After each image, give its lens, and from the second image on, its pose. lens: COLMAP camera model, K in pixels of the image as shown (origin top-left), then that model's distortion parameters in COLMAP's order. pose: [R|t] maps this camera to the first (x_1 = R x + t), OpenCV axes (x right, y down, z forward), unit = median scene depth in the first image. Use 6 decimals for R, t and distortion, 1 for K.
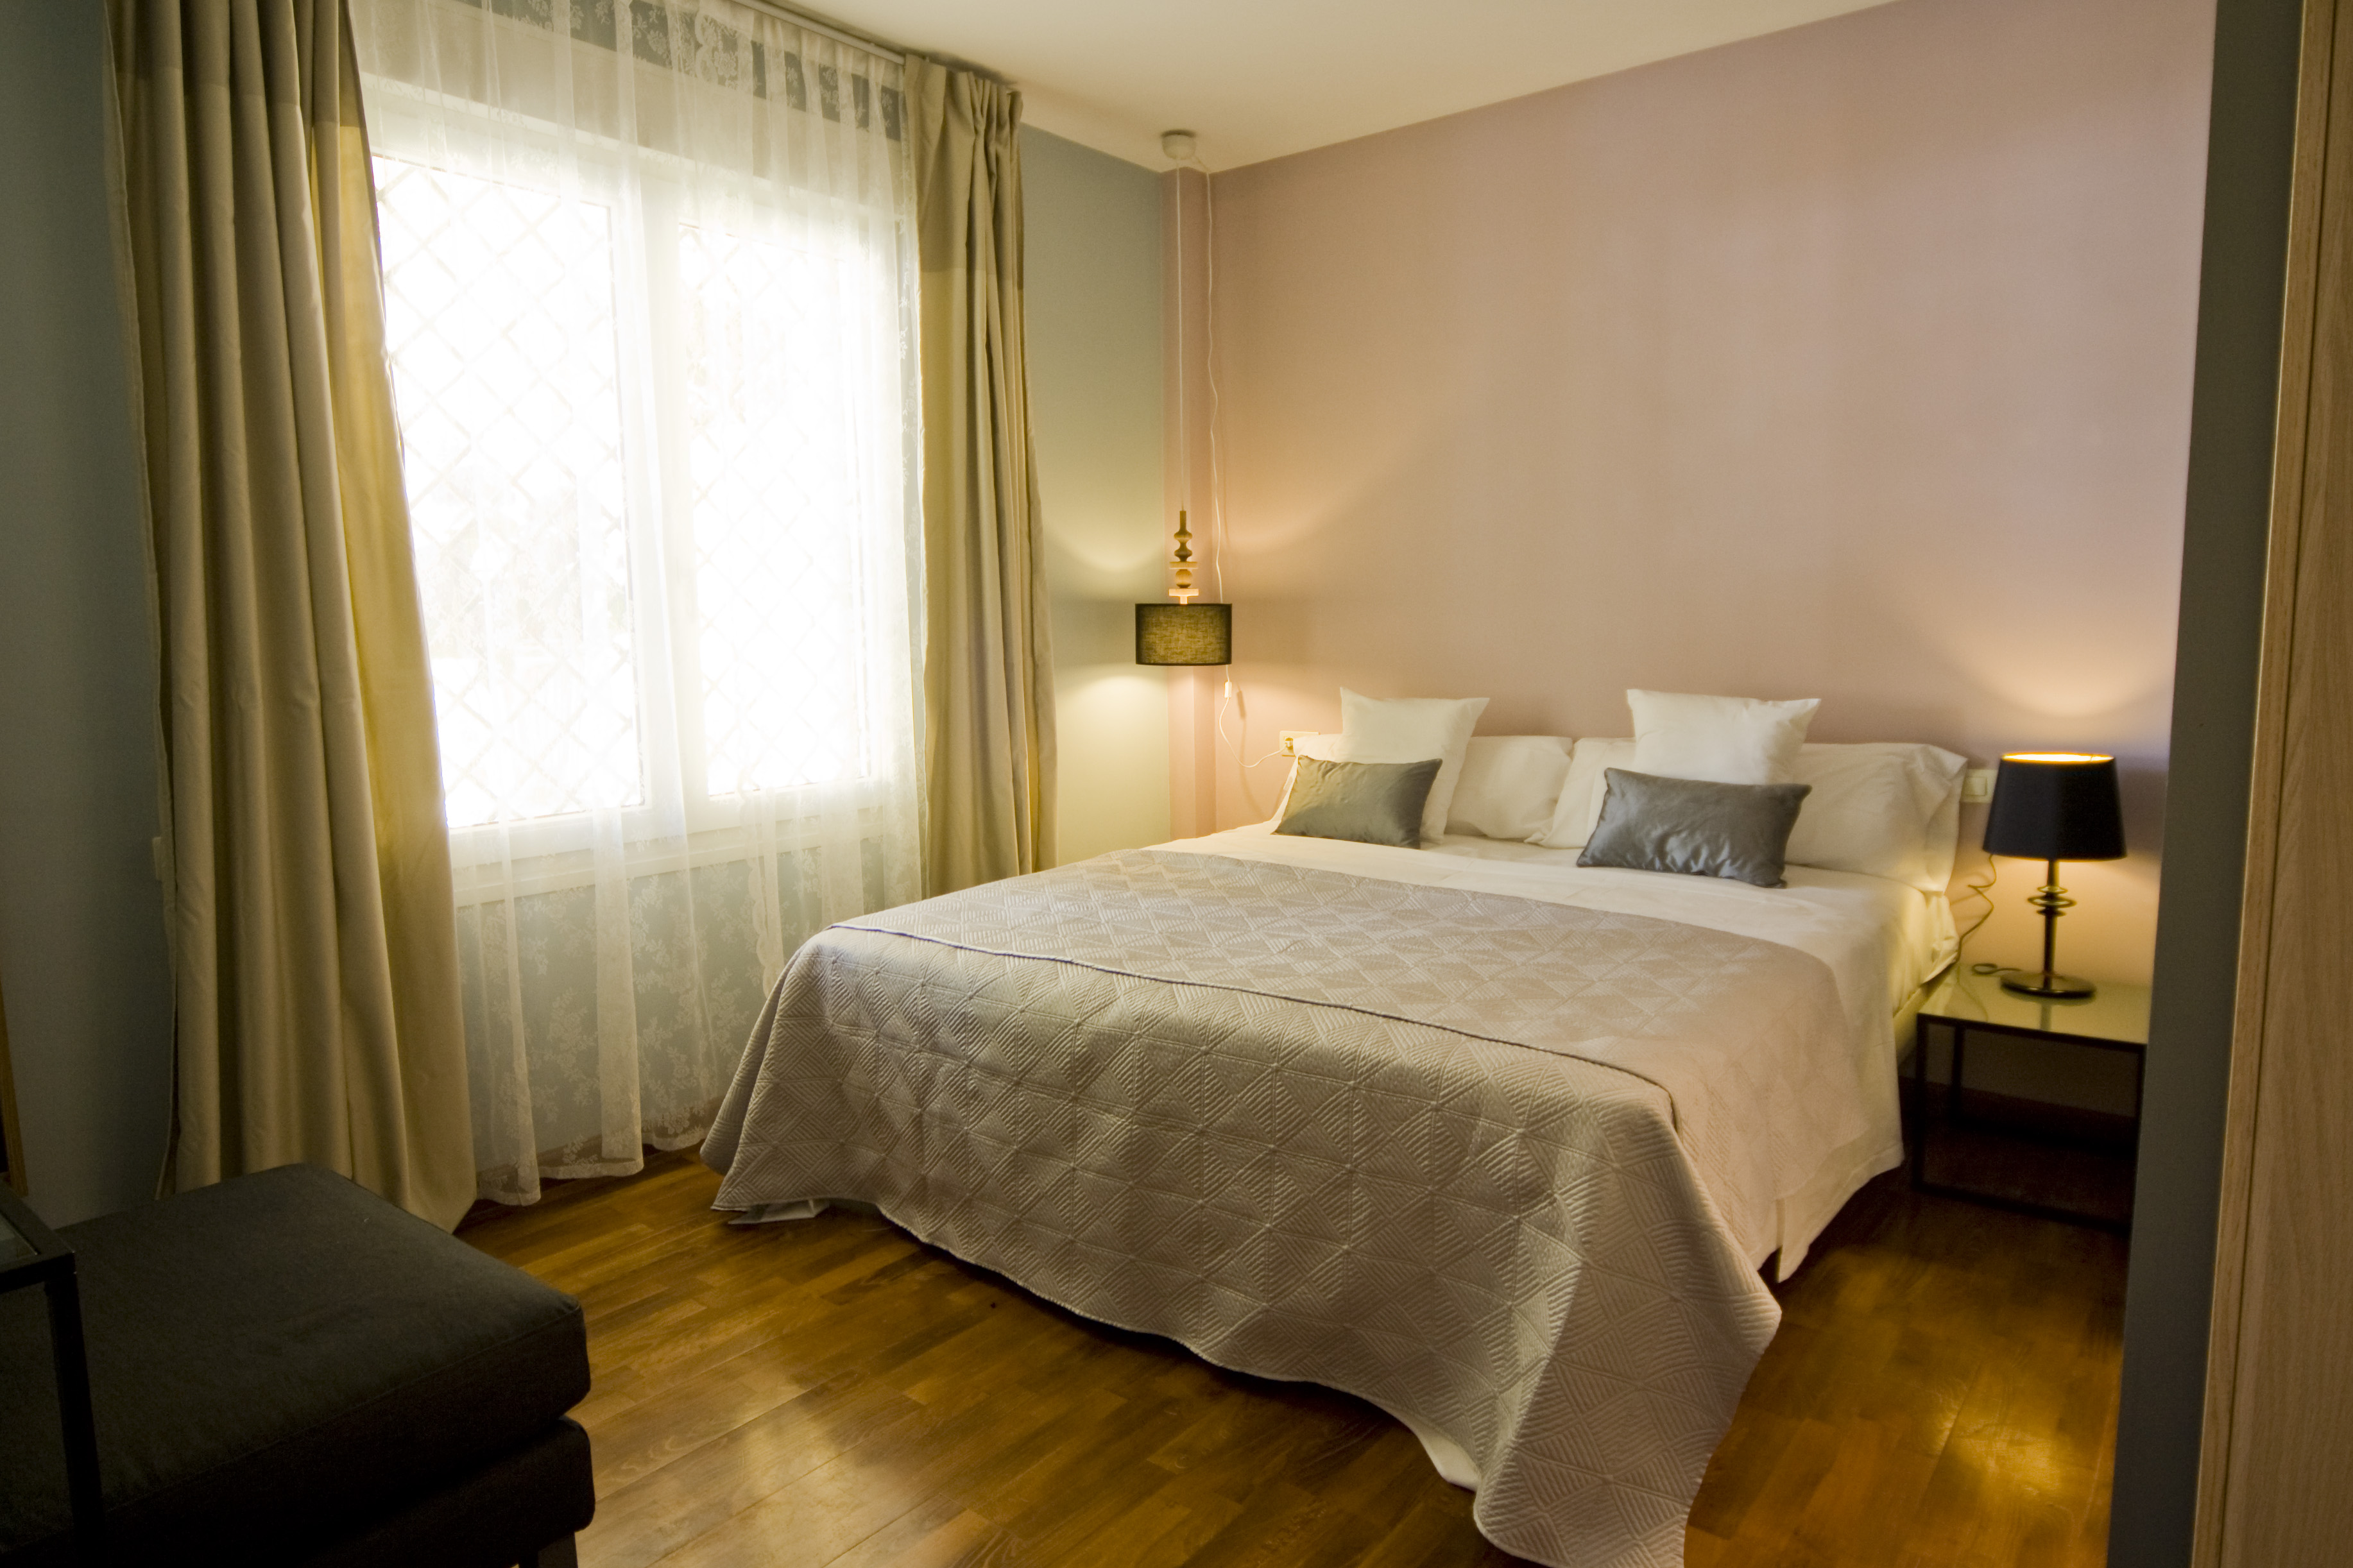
lens RADIAL K [[1357.0, 0, 1175.2], [0, 1357.0, 761.6], [0, 0, 1]] dist [-0.002041, 0.000385]
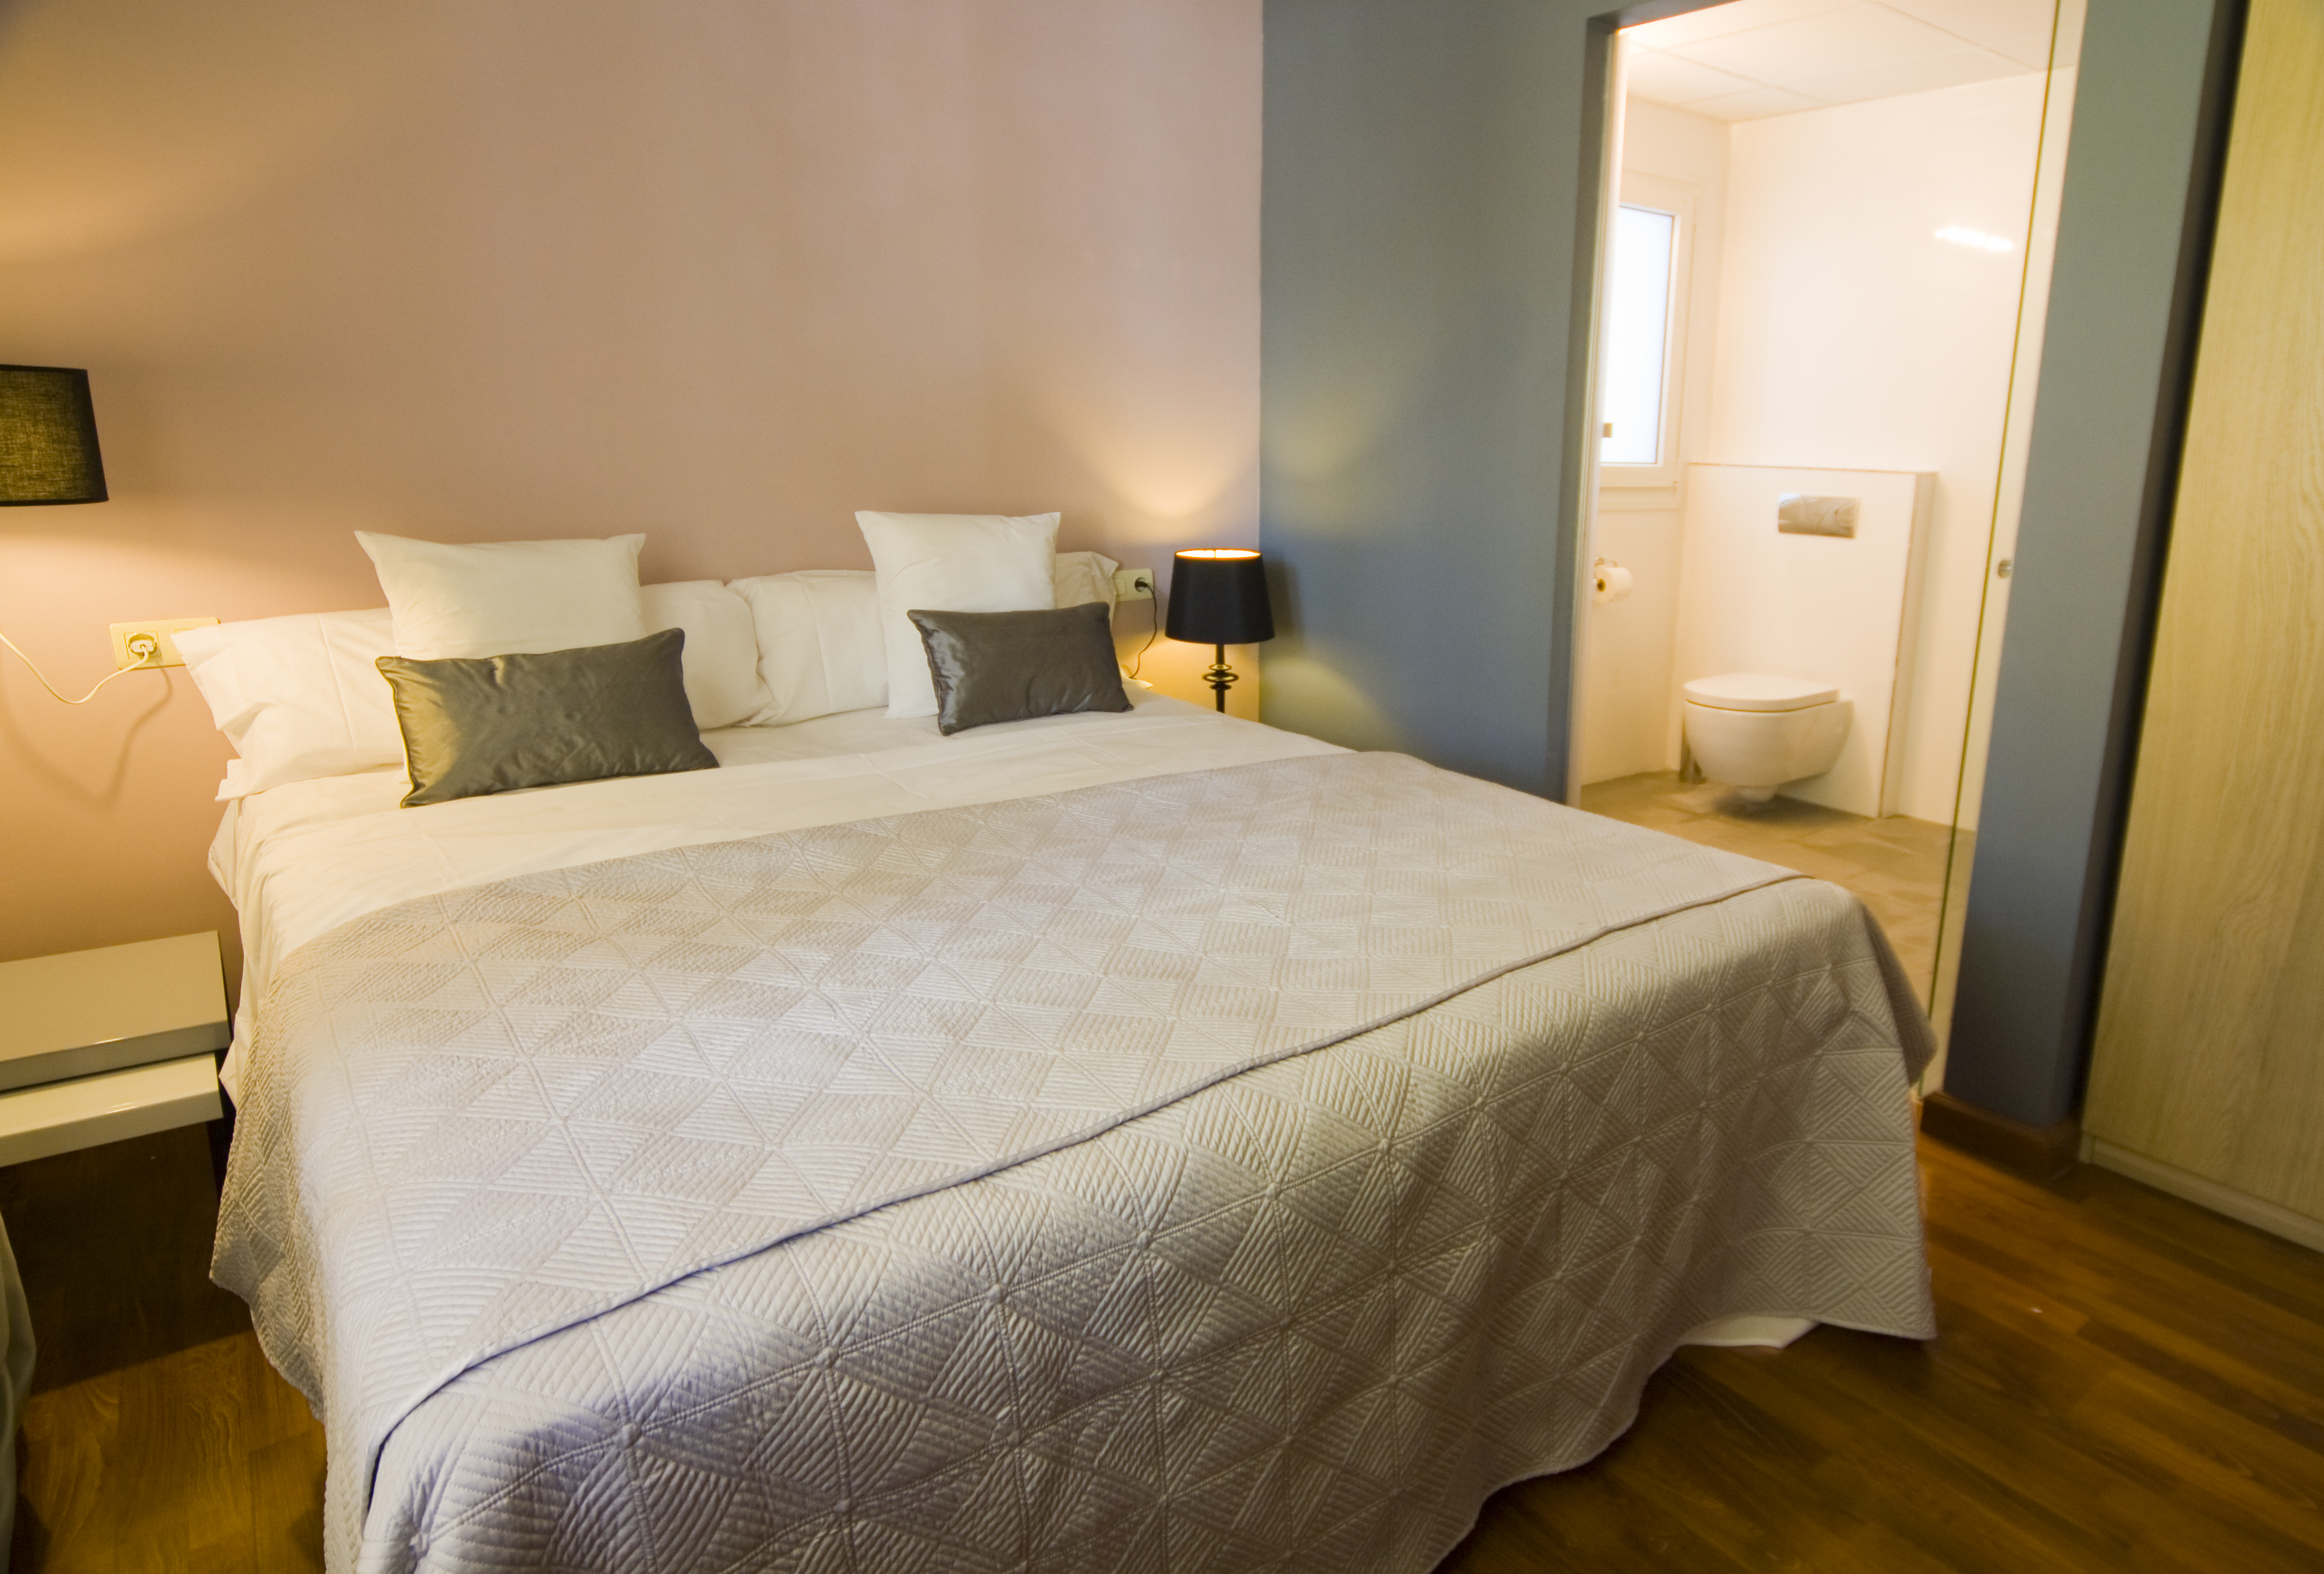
lens RADIAL K [[1279.2, 0, 1162.0], [0, 1279.2, 787.0], [0, 0, 1]] dist [0.004854, 0.001201]
pose [[0.303461, -0.239622, 0.922222, -0.393428], [0.091102, 0.970725, 0.222247, -0.053177], [-0.948479, 0.016573, 0.316407, 0.664688]]
